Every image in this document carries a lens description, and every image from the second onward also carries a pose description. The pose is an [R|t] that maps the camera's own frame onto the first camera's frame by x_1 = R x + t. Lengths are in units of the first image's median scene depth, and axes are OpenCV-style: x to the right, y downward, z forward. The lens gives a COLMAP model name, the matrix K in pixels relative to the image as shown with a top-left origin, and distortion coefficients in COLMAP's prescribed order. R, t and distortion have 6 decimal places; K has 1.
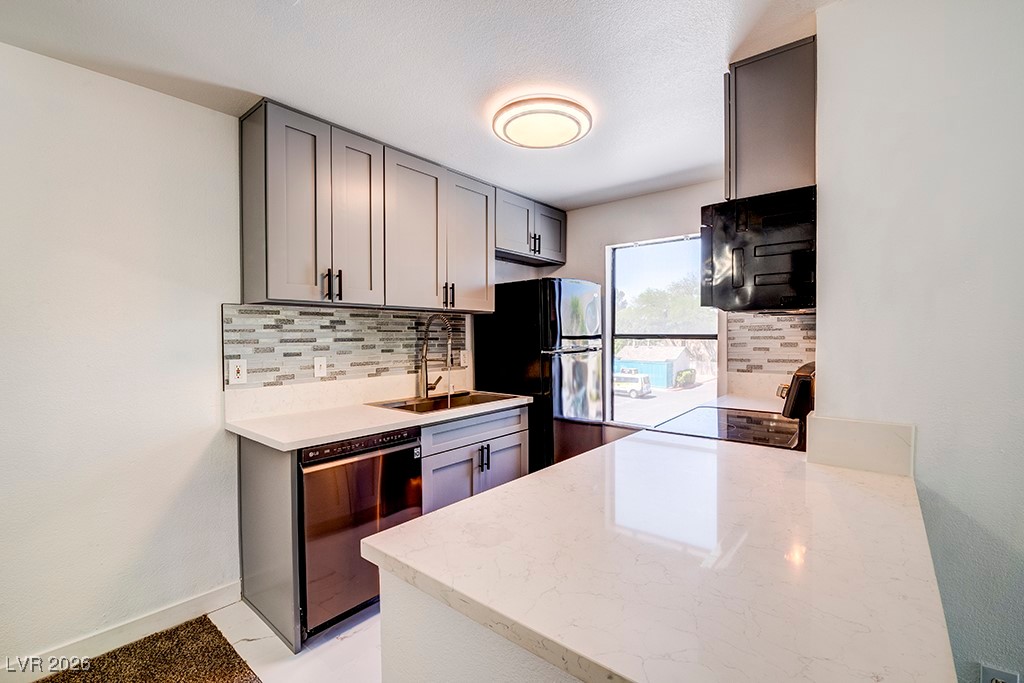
lens RADIAL K [[443.4, 0, 520.8], [0, 443.4, 344.7], [0, 0, 1]] dist [-0.001207, -0.009798]
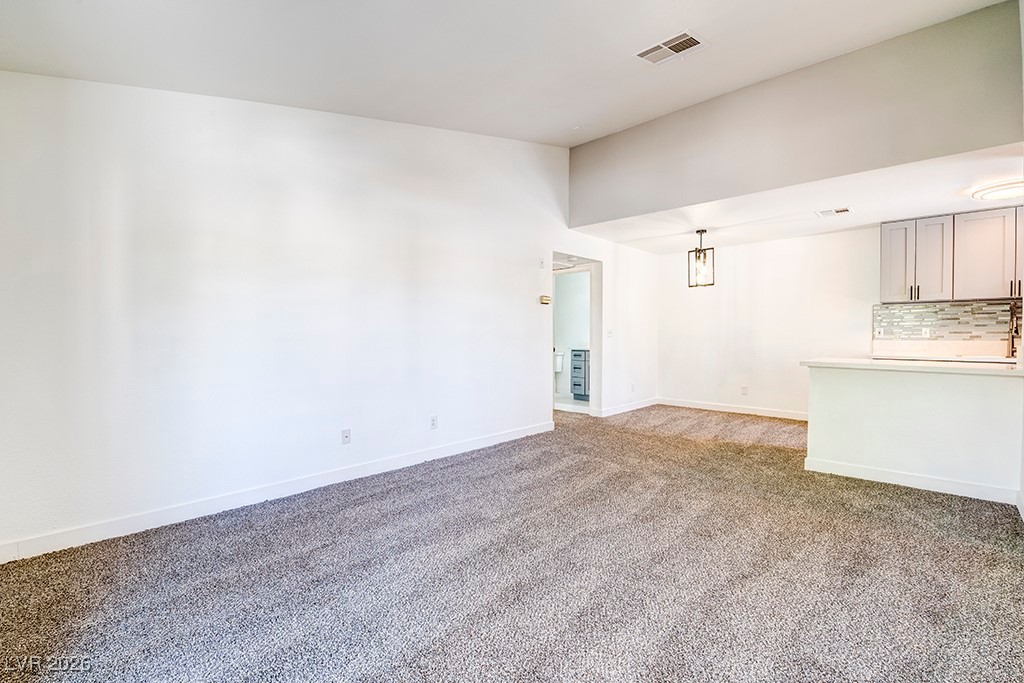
lens RADIAL K [[443.4, 0, 520.8], [0, 443.4, 344.7], [0, 0, 1]] dist [-0.001207, -0.009798]
pose [[-0.073926, 0.025225, -0.996945, 1.561418], [-0.021799, 0.999400, 0.026904, 0.084795], [0.997025, 0.023721, -0.073332, -0.629299]]
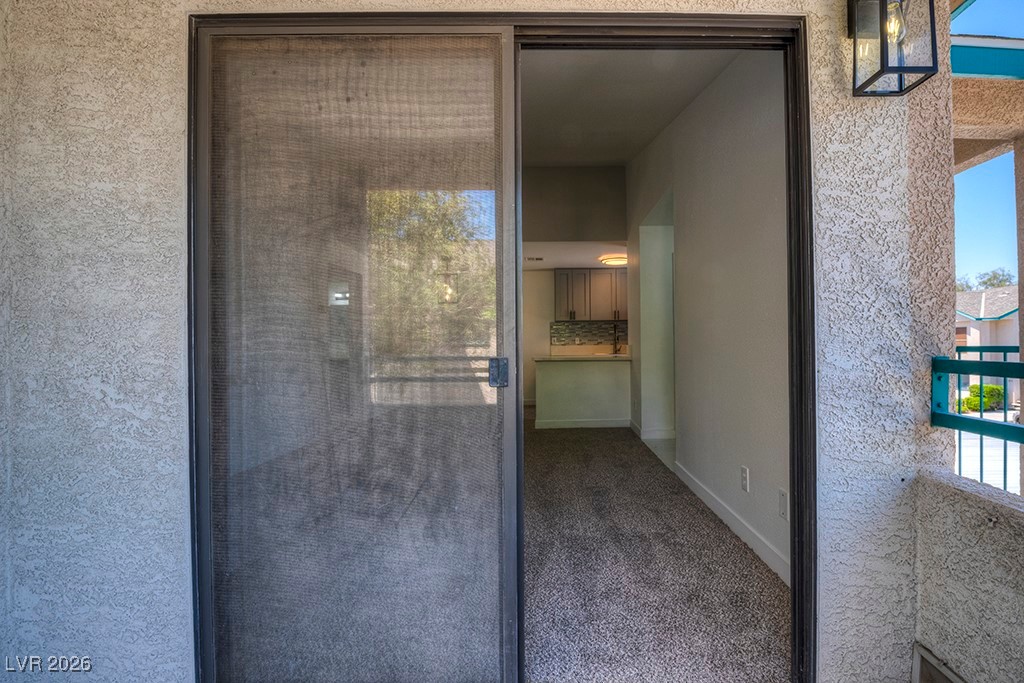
lens RADIAL K [[469.1, 0, 546.9], [0, 469.1, 346.2], [0, 0, 1]] dist [-0.000508, -0.012004]
pose [[0.629265, -0.005657, -0.777170, 1.918290], [-0.006074, 0.999907, -0.012196, 0.125154], [0.777167, 0.012395, 0.629172, -1.216855]]
